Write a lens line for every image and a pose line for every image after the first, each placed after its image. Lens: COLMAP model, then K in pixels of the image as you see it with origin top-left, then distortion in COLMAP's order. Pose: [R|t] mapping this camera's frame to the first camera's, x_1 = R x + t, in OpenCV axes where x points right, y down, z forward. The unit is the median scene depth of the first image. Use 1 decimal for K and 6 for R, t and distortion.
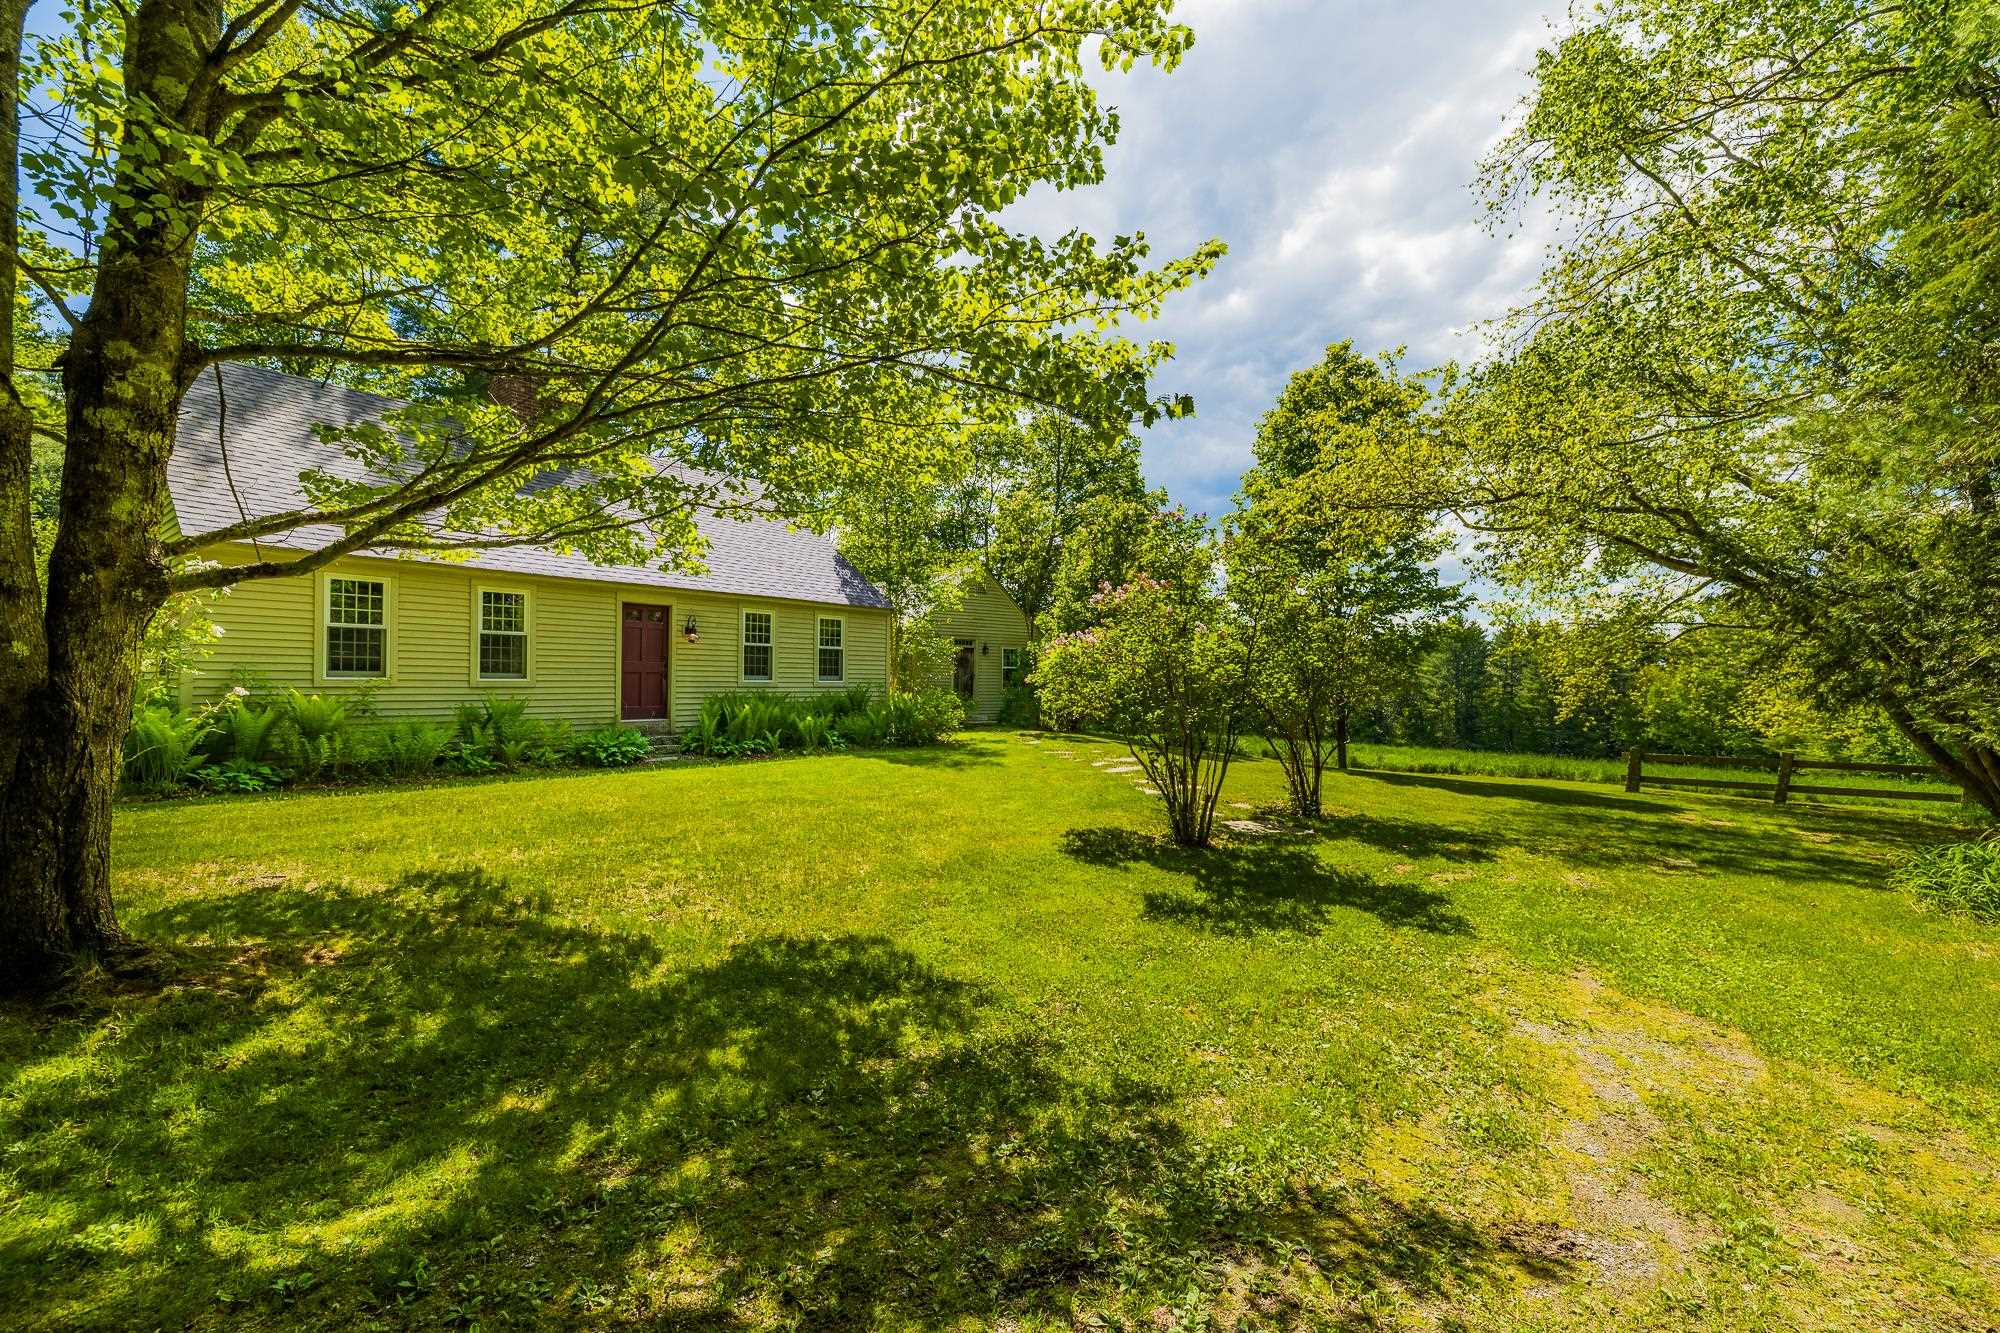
lens RADIAL K [[851.1, 0, 1003.9], [0, 851.1, 671.7], [0, 0, 1]] dist [0.002504, -0.000081]
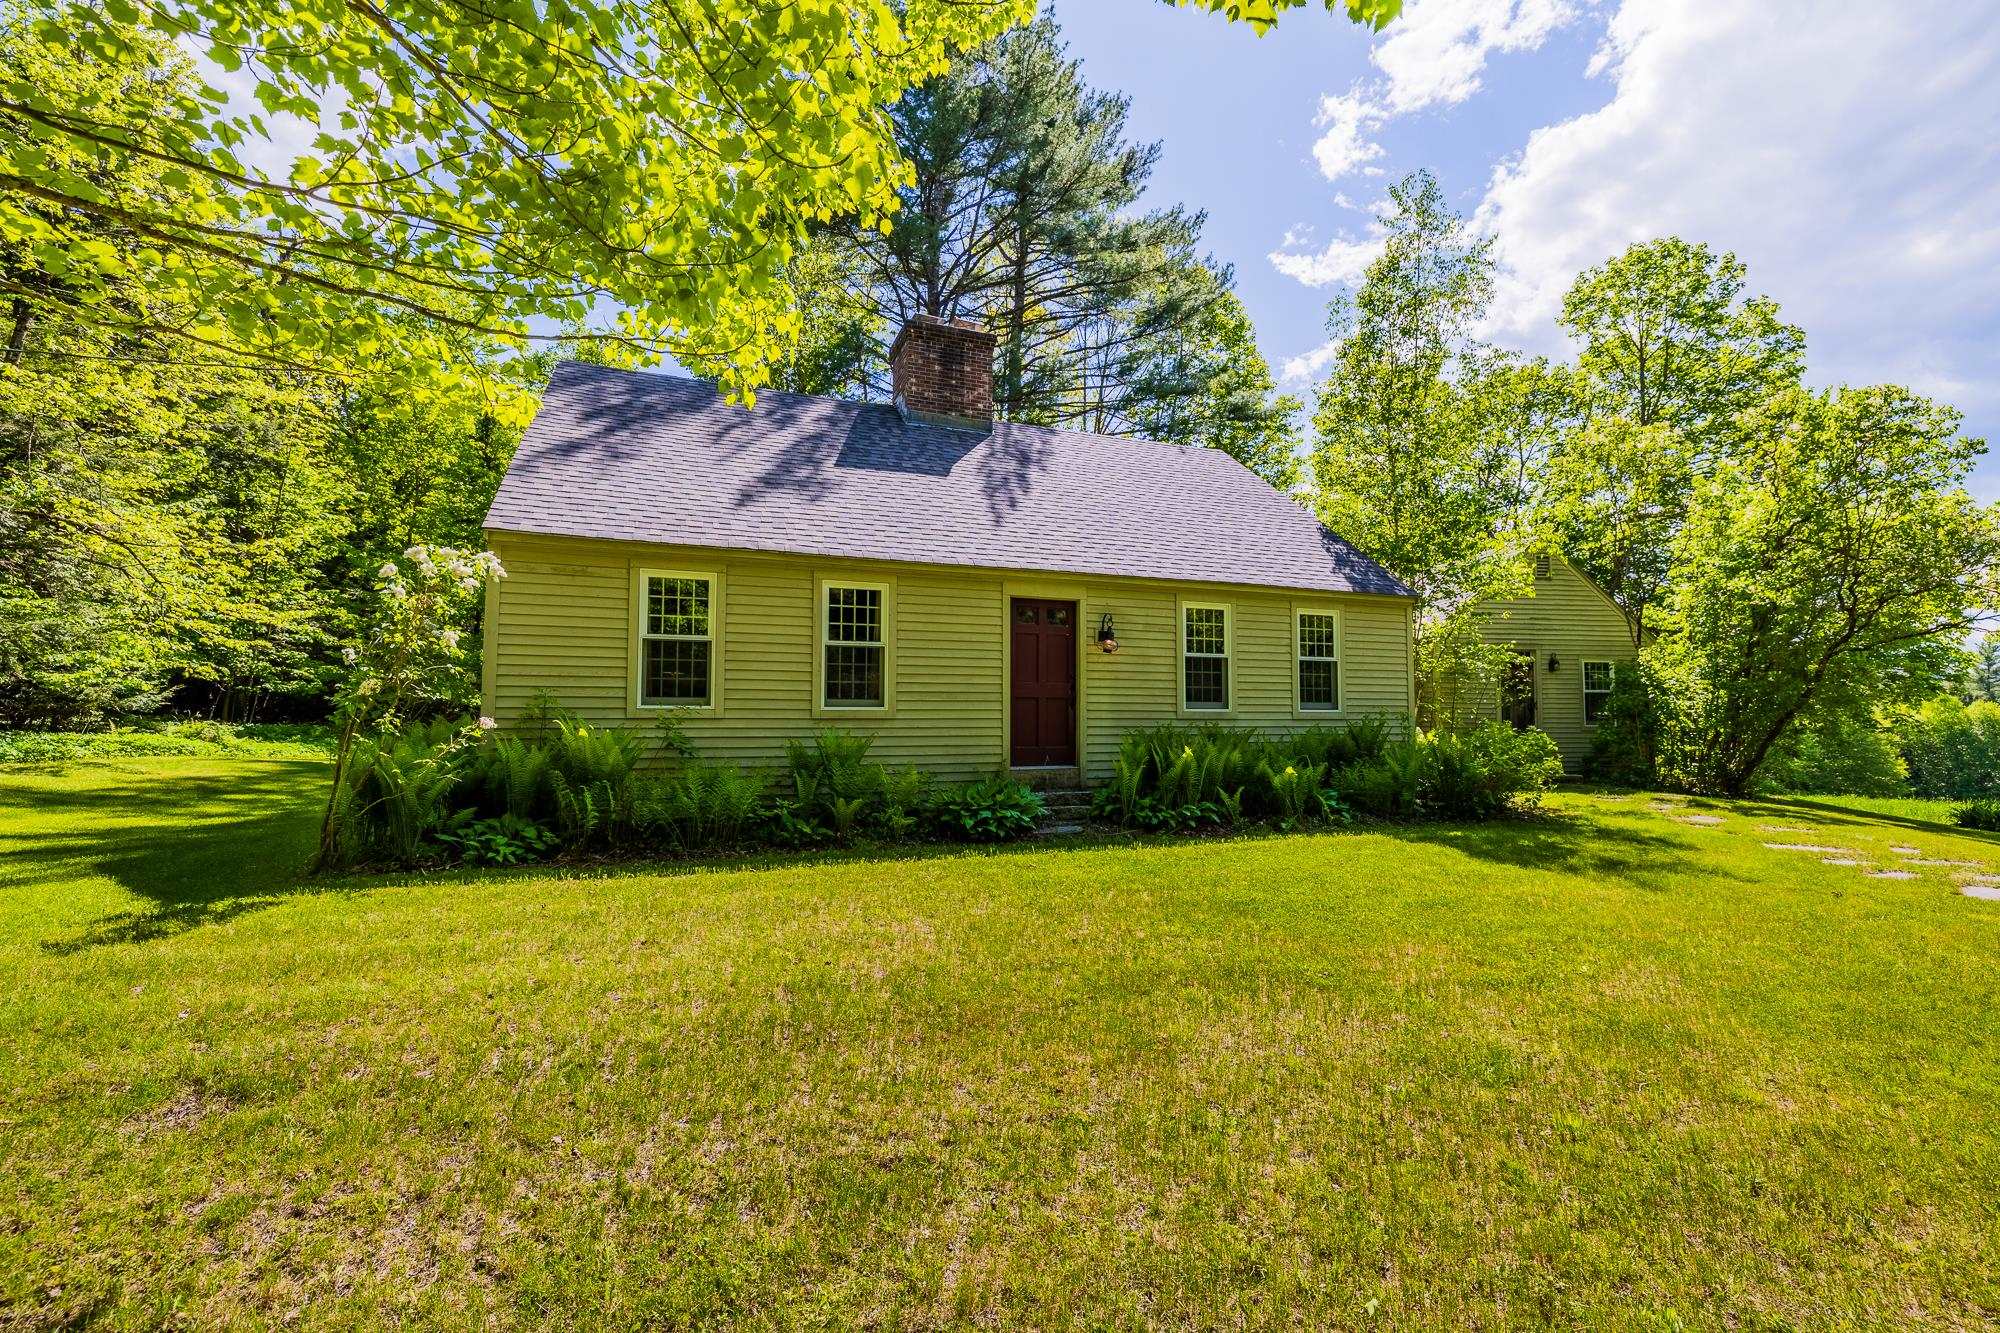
lens RADIAL K [[851.1, 0, 997.0], [0, 851.1, 667.0], [0, 0, 1]] dist [0.002504, -0.000081]
pose [[0.858788, -0.034573, -0.511163, -0.099824], [0.009778, 0.998645, -0.051117, 0.010889], [0.512238, 0.038901, 0.857962, 0.387007]]
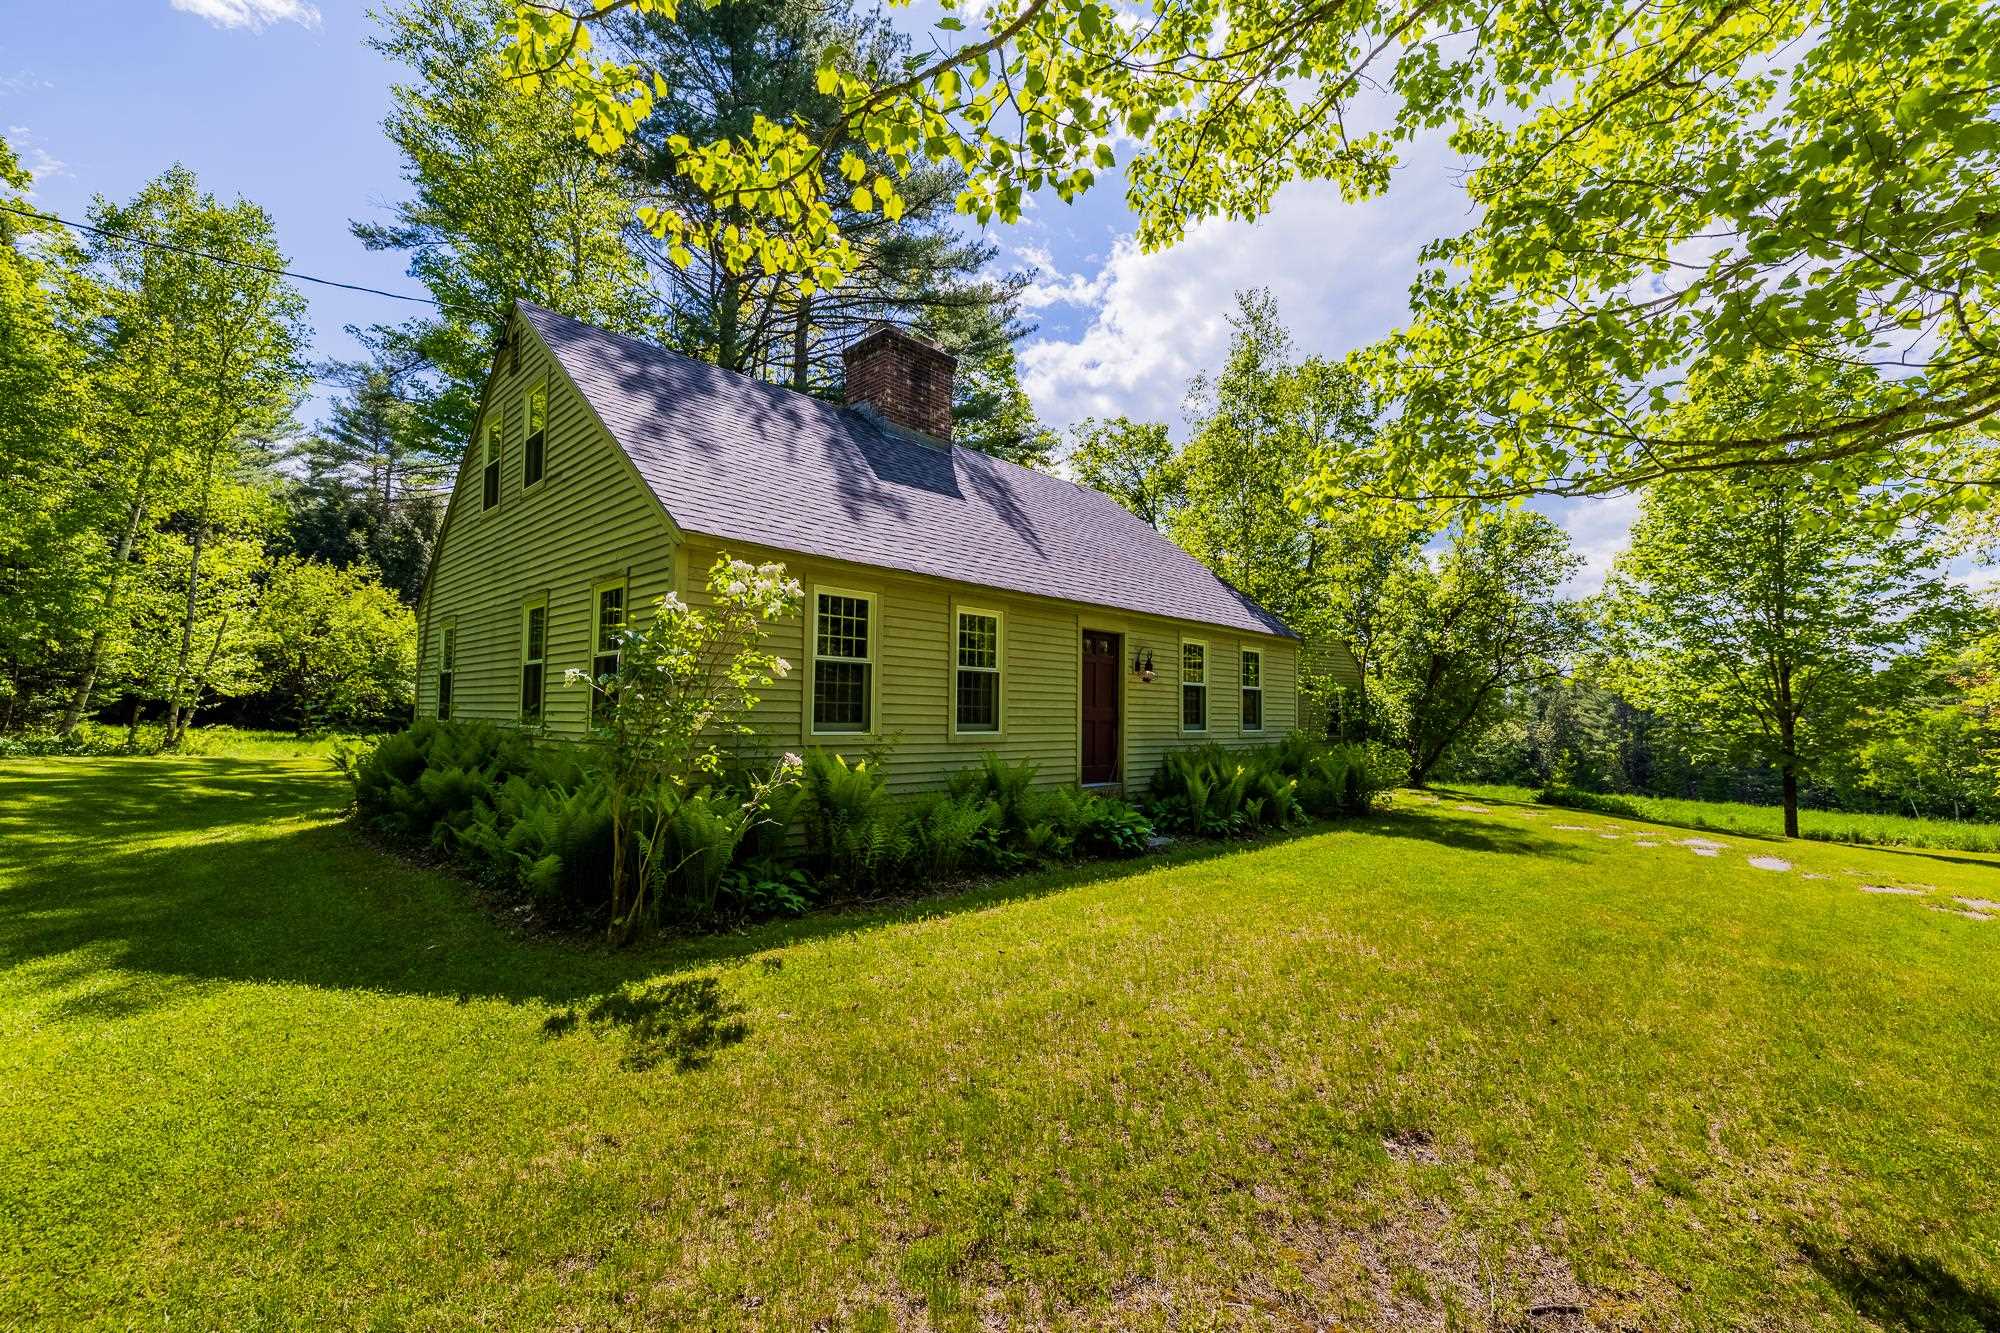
lens RADIAL K [[851.1, 0, 1006.4], [0, 851.1, 671.6], [0, 0, 1]] dist [0.002504, -0.000081]
pose [[0.995724, 0.003485, -0.092311, -0.434108], [-0.007024, 0.999251, -0.038043, -0.013844], [0.092109, 0.038528, 0.995003, 0.234588]]
